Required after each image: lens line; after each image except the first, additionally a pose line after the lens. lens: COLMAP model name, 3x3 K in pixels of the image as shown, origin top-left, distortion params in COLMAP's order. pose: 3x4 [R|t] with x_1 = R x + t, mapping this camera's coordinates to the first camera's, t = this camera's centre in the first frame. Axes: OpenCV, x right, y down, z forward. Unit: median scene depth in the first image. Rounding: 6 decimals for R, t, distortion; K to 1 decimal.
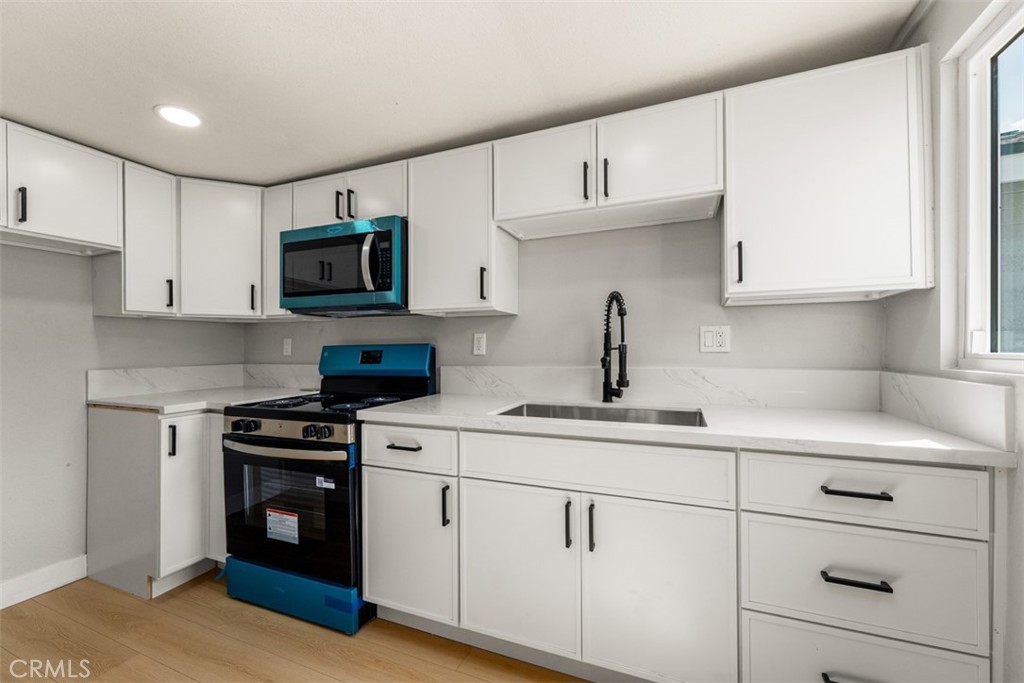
lens RADIAL K [[420.5, 0, 507.0], [0, 420.5, 346.7], [0, 0, 1]] dist [-0.000870, -0.000236]
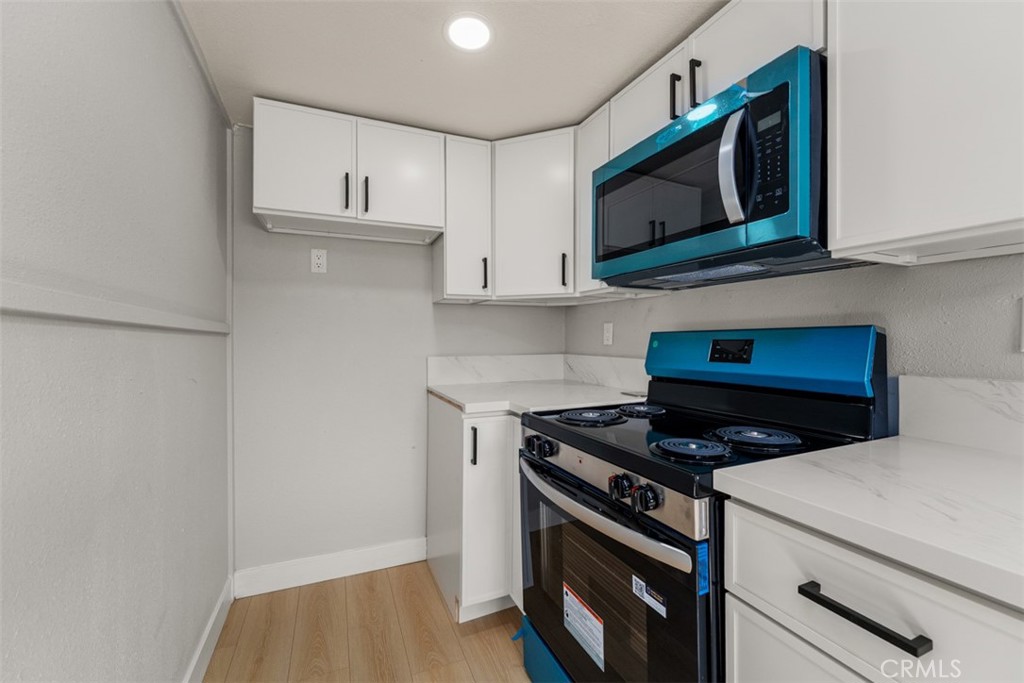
lens RADIAL K [[420.6, 0, 508.0], [0, 420.6, 335.5], [0, 0, 1]] dist [-0.000568, -0.000015]
pose [[0.727200, 0.001320, -0.686424, -0.166316], [-0.001402, 0.999999, 0.000438, 0.004340], [0.686424, 0.000643, 0.727201, 0.413643]]
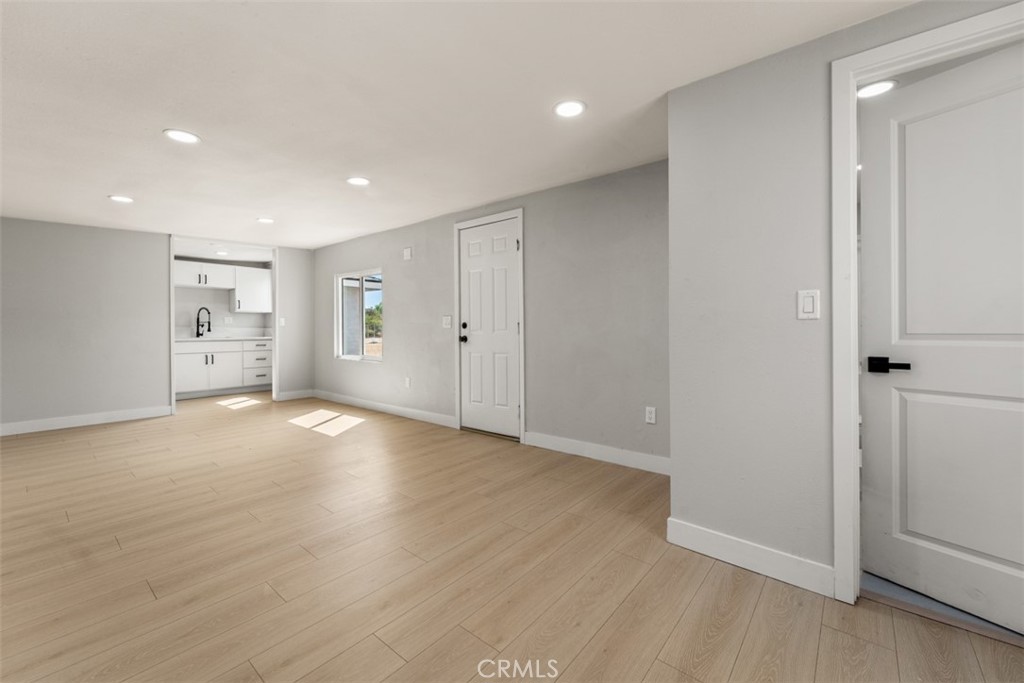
lens RADIAL K [[420.6, 0, 508.0], [0, 420.6, 335.5], [0, 0, 1]] dist [-0.000568, -0.000015]
pose [[0.285784, -0.001833, 0.958292, -2.023425], [-0.001662, 0.999996, 0.002409, 0.086879], [-0.958293, -0.002281, 0.285780, -2.116270]]
